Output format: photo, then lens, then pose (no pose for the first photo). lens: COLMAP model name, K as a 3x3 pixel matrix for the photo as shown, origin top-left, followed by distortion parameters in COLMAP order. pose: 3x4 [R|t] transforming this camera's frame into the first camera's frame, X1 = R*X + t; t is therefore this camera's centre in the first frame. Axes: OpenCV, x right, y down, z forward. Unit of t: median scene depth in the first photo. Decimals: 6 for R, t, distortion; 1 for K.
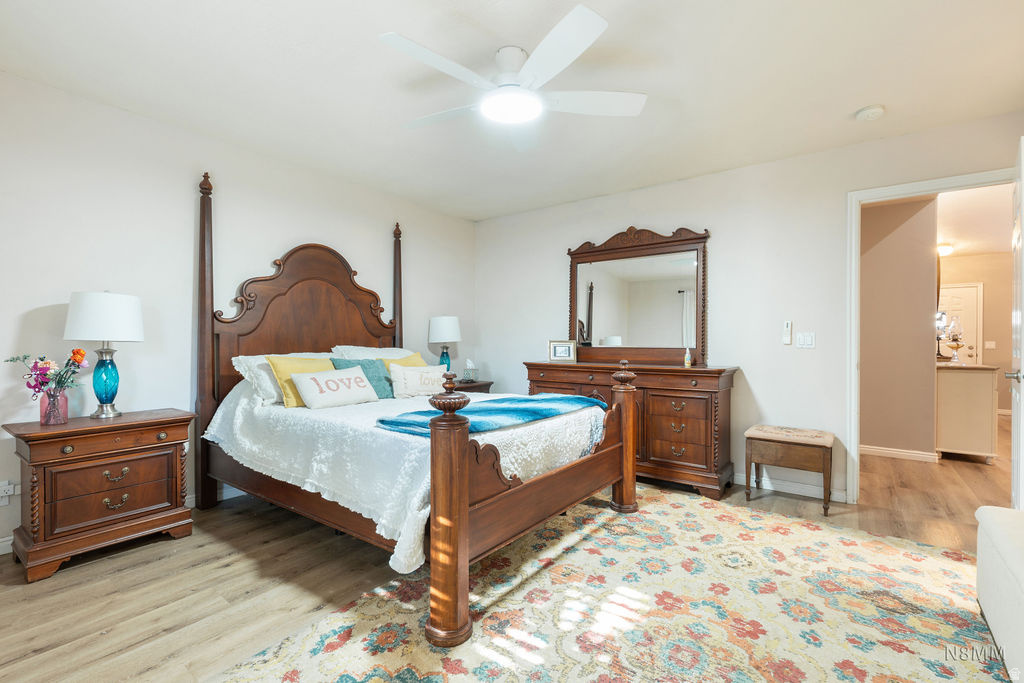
lens RADIAL K [[453.1, 0, 515.1], [0, 453.1, 345.7], [0, 0, 1]] dist [-0.001797, 0.000338]
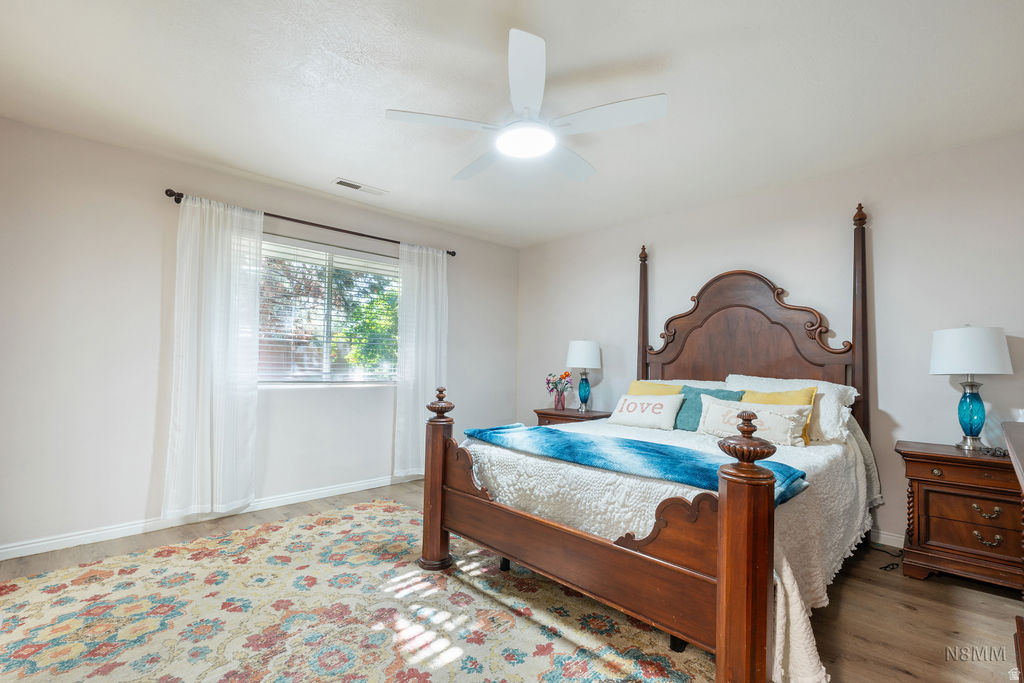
lens RADIAL K [[453.1, 0, 512.6], [0, 453.1, 351.4], [0, 0, 1]] dist [-0.001797, 0.000338]
pose [[-0.149794, -0.030043, -0.988261, 0.934290], [-0.021563, 0.999400, -0.027113, -0.016340], [0.988482, 0.017248, -0.150352, 1.053636]]
